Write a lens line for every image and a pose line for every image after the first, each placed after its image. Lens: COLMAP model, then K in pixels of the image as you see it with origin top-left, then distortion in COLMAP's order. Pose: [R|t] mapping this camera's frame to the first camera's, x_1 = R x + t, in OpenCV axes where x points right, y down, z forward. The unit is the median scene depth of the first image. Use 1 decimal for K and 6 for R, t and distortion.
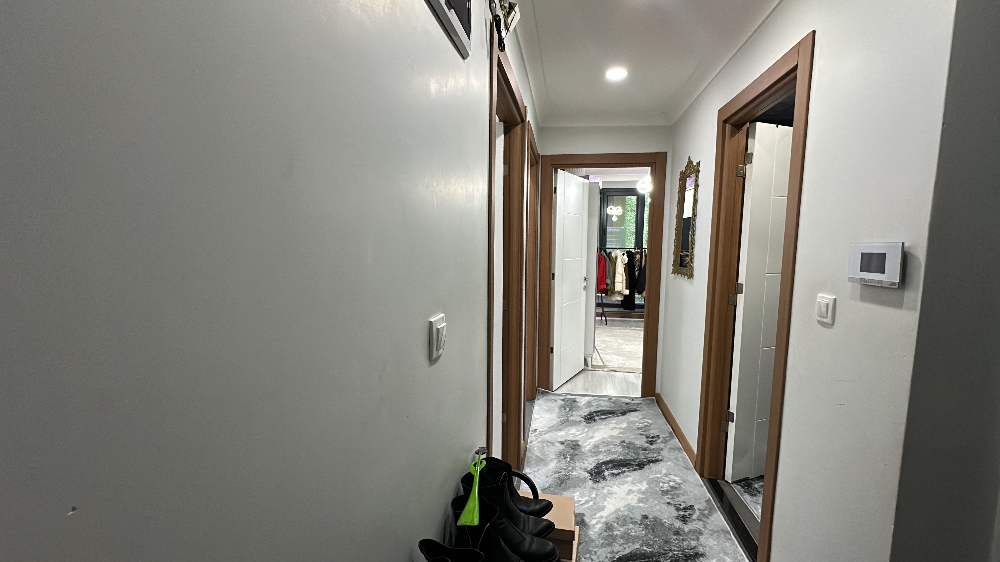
lens RADIAL K [[419.0, 0, 499.1], [0, 419.0, 280.8], [0, 0, 1]] dist [-0.000315, 0.000203]
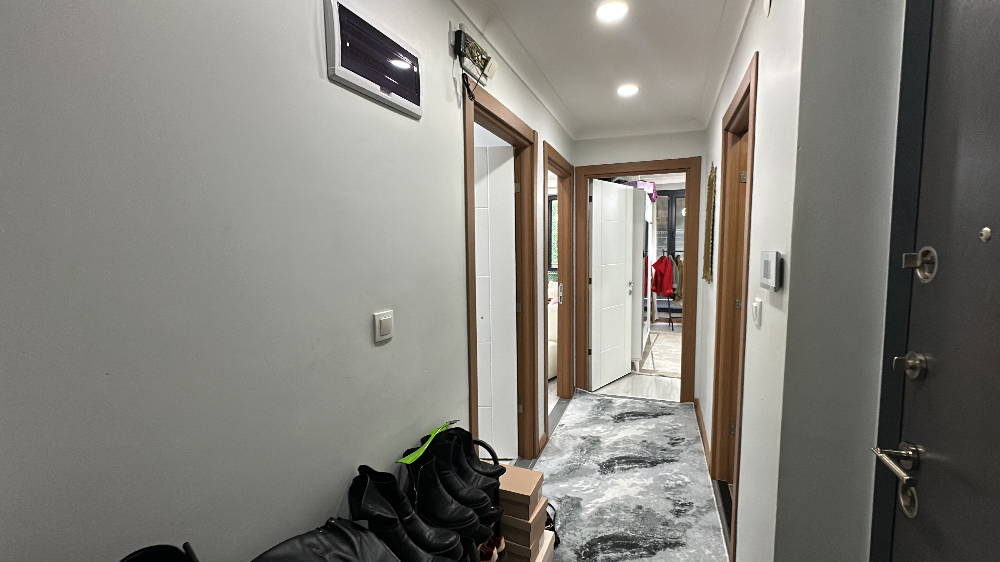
lens RADIAL K [[419.0, 0, 499.1], [0, 419.0, 280.8], [0, 0, 1]] dist [-0.000315, 0.000203]
pose [[0.977313, -0.003812, -0.211767, 0.172759], [0.001479, 0.999936, -0.011176, -0.000530], [0.211797, 0.010609, 0.977256, -0.093289]]
